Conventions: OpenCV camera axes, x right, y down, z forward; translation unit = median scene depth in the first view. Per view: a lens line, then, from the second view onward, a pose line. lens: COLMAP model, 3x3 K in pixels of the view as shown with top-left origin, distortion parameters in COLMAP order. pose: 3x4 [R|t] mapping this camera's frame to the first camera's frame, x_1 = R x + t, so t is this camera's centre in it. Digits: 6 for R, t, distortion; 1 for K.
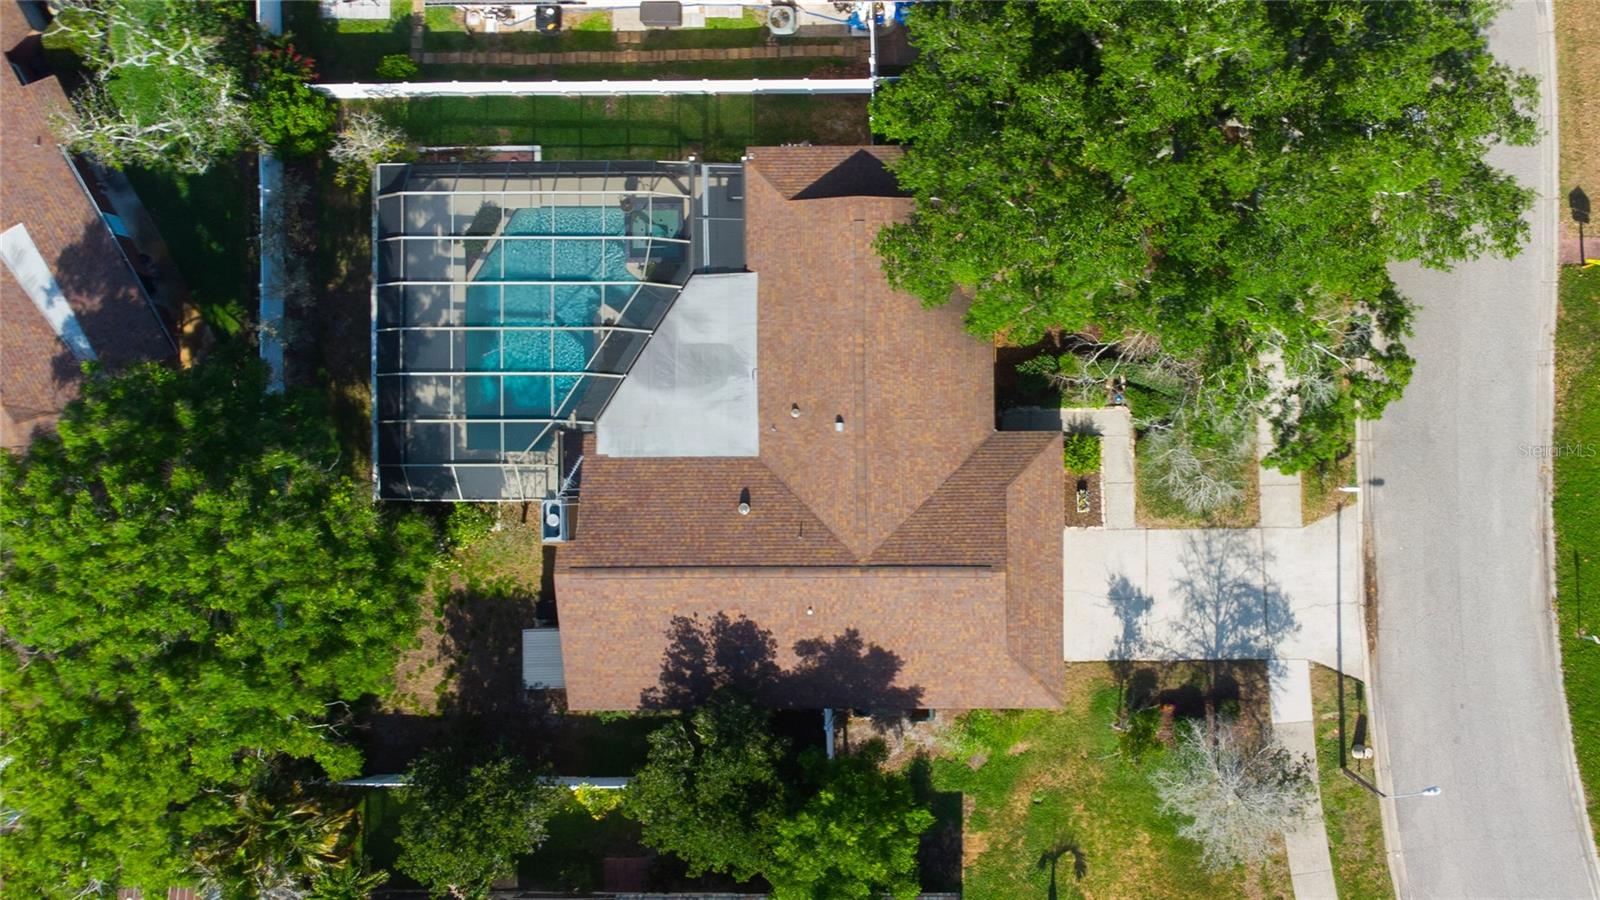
lens RADIAL K [[1105.3, 0, 801.8], [0, 1105.3, 425.8], [0, 0, 1]] dist [-0.001237, -0.000689]
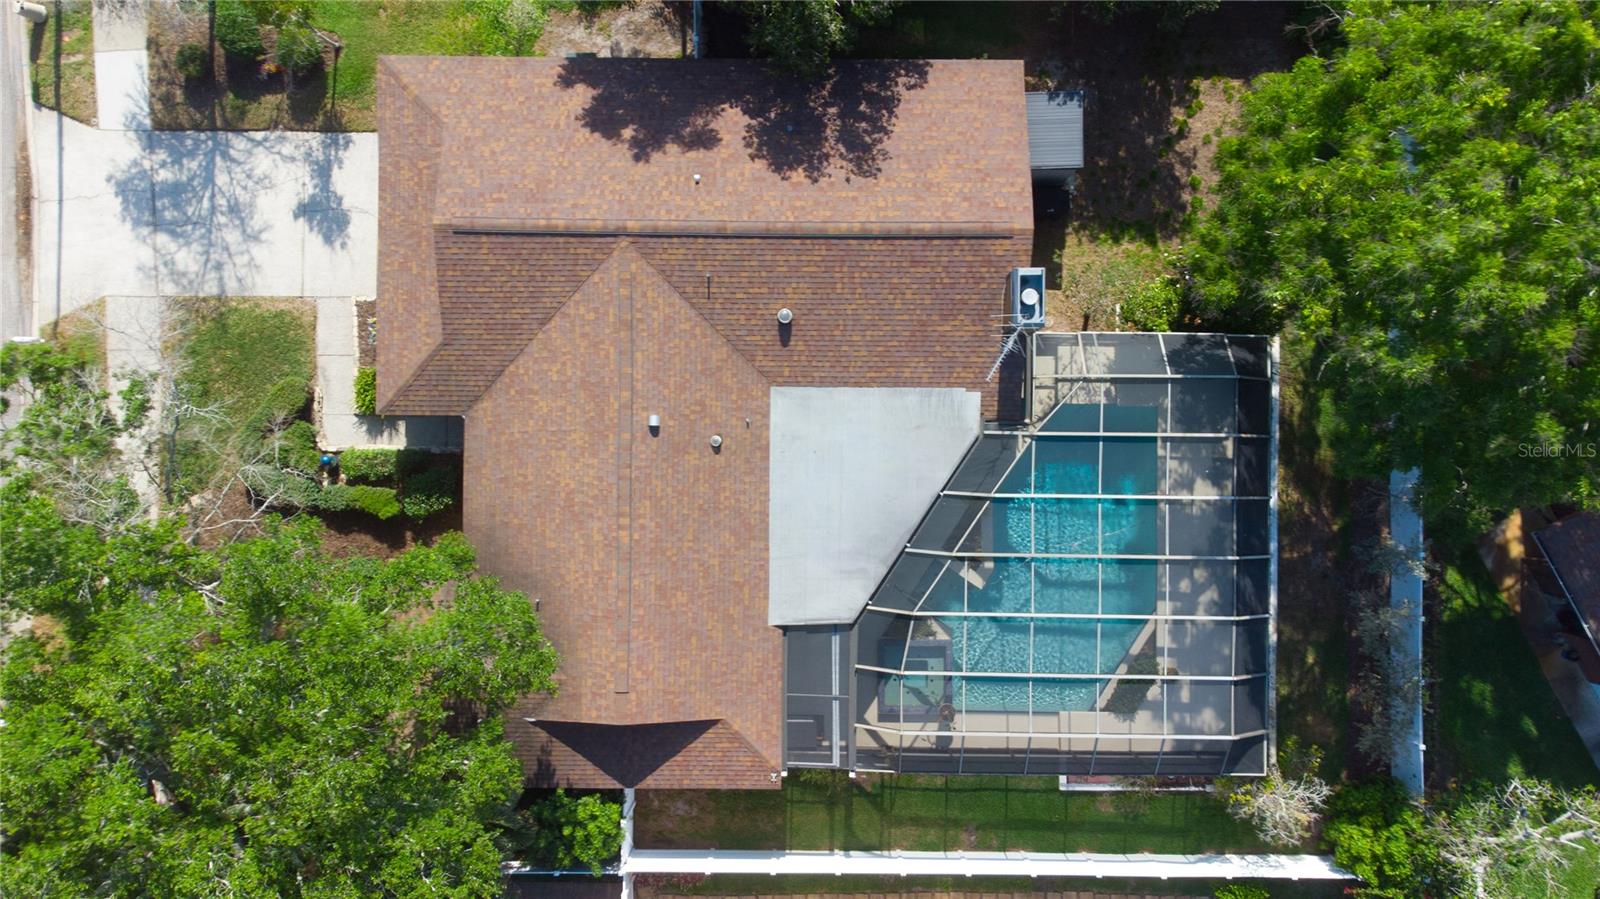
lens RADIAL K [[1162.7, 0, 800.0], [0, 1162.7, 449.5], [0, 0, 1]] dist [-0.021389, 0.069763]
pose [[-0.999630, -0.012998, 0.023882, -0.077824], [0.013282, -0.999843, 0.011770, -0.024682], [0.023725, 0.012083, 0.999646, 0.186252]]
